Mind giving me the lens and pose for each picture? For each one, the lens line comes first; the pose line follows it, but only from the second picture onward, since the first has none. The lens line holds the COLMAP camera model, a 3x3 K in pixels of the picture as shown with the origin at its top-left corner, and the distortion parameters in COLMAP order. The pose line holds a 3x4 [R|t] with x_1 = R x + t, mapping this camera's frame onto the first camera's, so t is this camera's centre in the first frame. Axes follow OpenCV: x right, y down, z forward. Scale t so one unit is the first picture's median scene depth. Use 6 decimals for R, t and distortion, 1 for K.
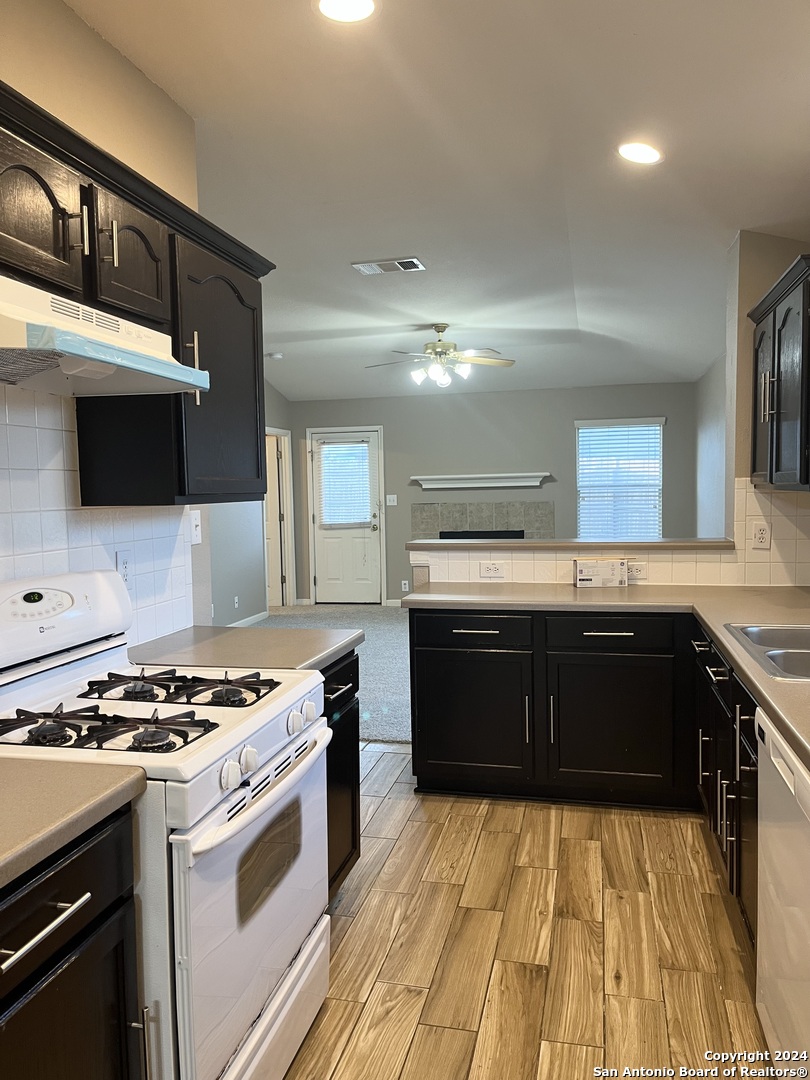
lens RADIAL K [[810.4, 0, 402.4], [0, 810.4, 542.9], [0, 0, 1]] dist [0.011000, -0.005129]
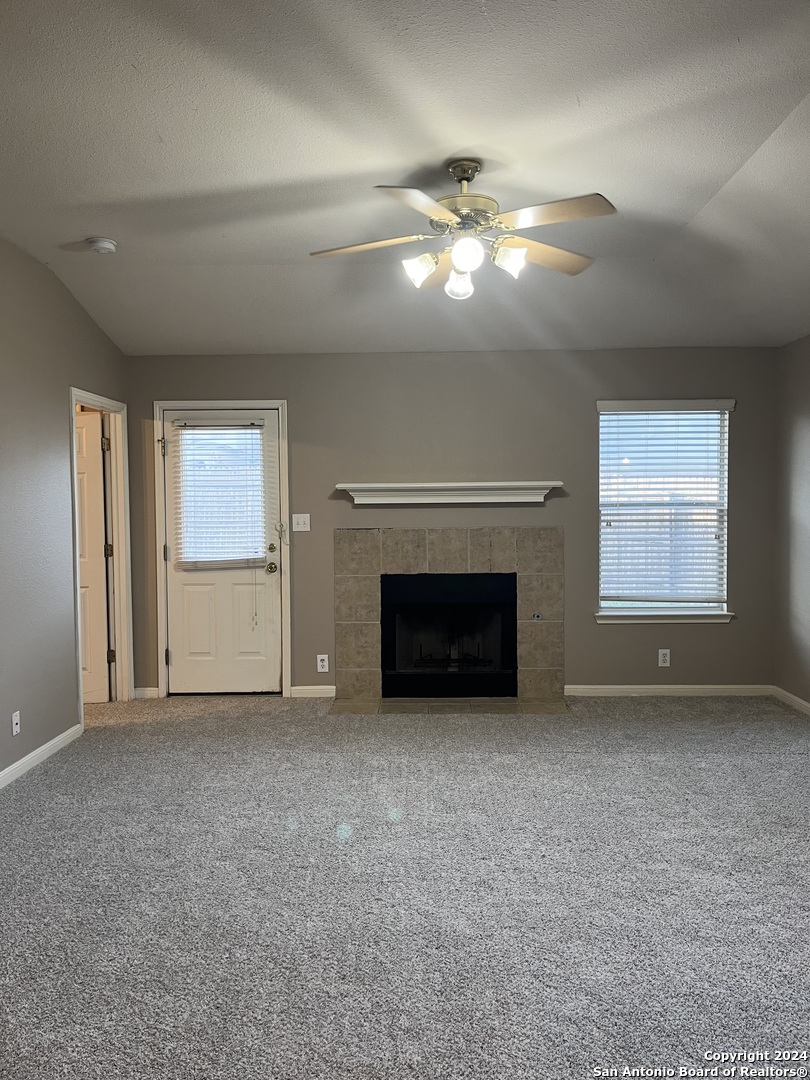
lens RADIAL K [[810.4, 0, 409.8], [0, 810.4, 536.7], [0, 0, 1]] dist [0.011000, -0.005129]
pose [[0.977156, 0.004825, 0.212467, -0.062399], [0.001319, 0.999585, -0.028770, -0.024537], [-0.212518, 0.028393, 0.976745, 0.387018]]
